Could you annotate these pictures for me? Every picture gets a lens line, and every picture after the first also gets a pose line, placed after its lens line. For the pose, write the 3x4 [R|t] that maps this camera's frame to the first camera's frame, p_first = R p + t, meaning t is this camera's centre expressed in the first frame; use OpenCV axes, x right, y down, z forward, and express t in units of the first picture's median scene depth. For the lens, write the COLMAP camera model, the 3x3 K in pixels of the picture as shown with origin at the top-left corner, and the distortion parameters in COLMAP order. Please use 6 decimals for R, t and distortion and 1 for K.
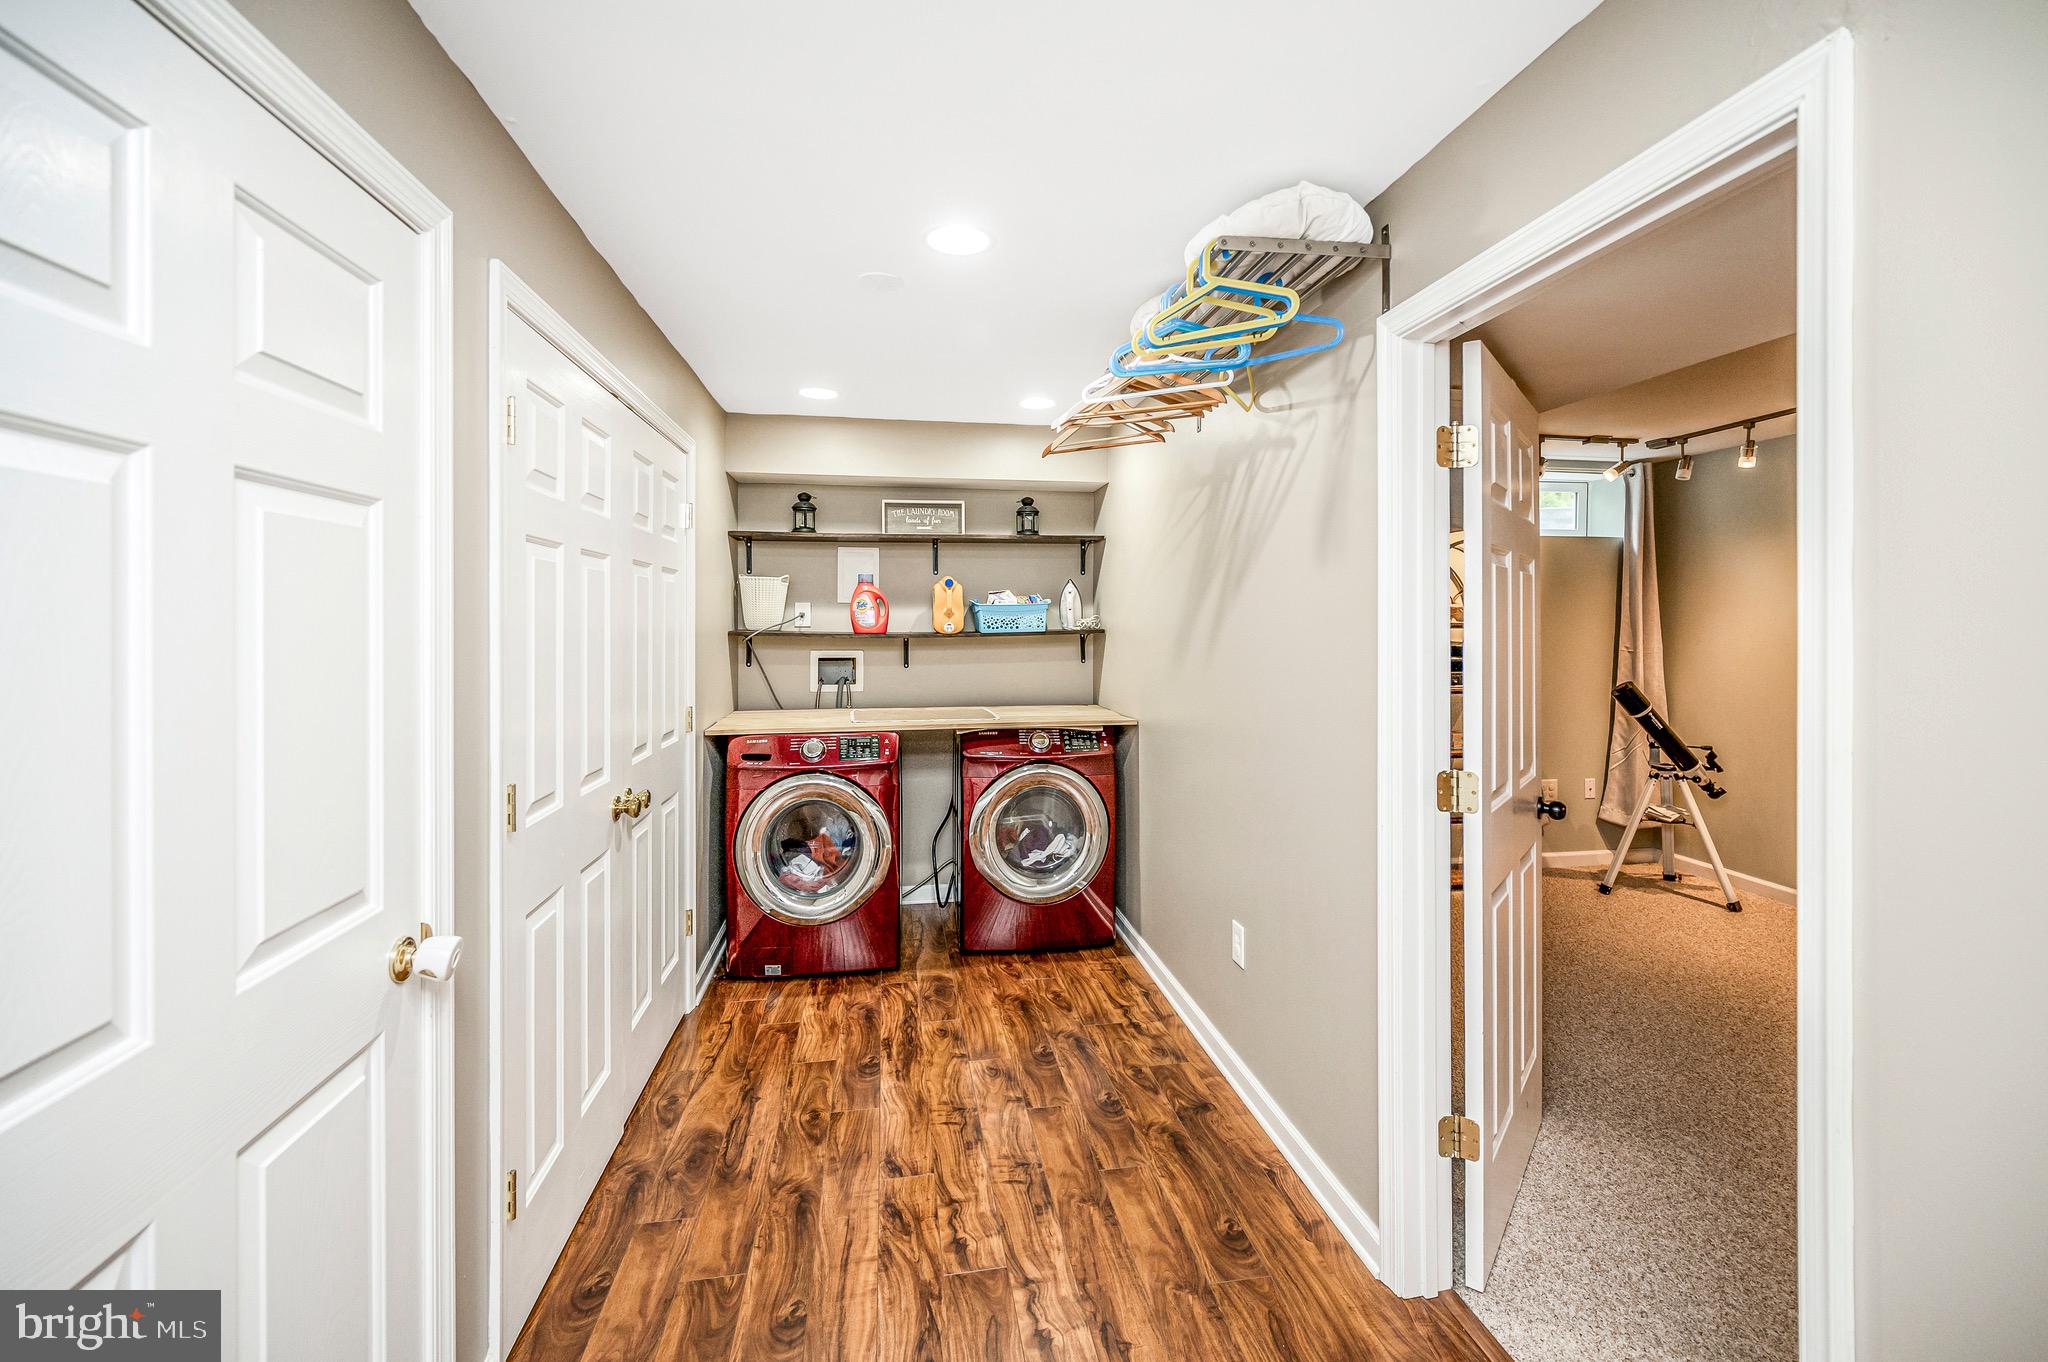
lens RADIAL K [[868.3, 0, 1029.1], [0, 868.3, 626.1], [0, 0, 1]] dist [0.000922, 0.000151]
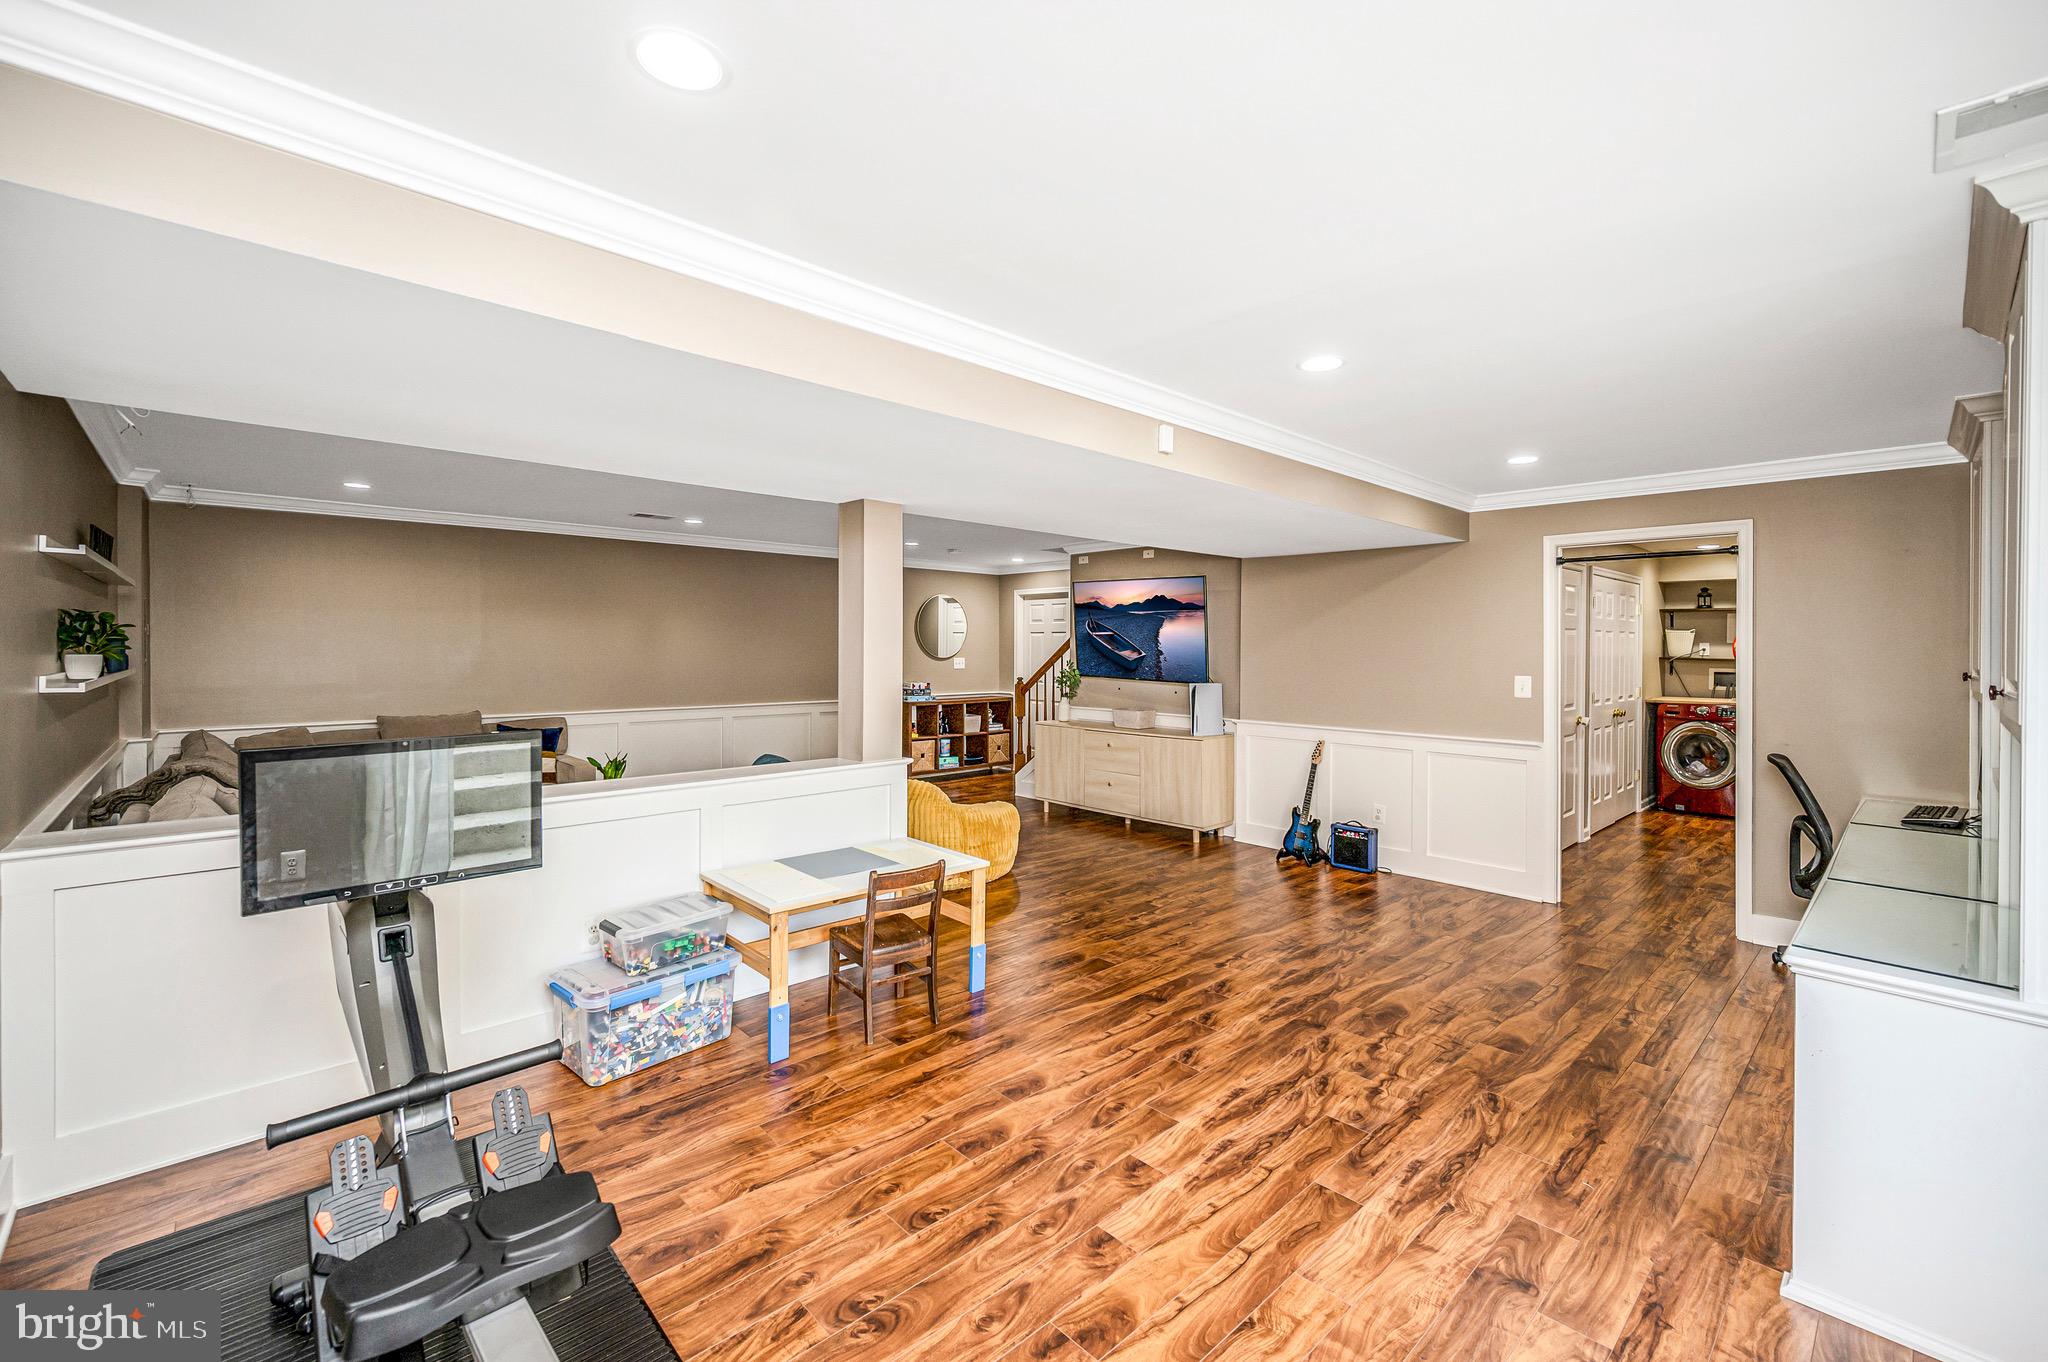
lens RADIAL K [[865.0, 0, 1021.1], [0, 865.0, 657.9], [0, 0, 1]] dist [-0.002460, -0.000050]
pose [[0.559683, 0.011382, -0.828629, 0.536535], [-0.006066, 0.999935, 0.009638, -0.003716], [0.828685, -0.000368, 0.559716, -1.492579]]
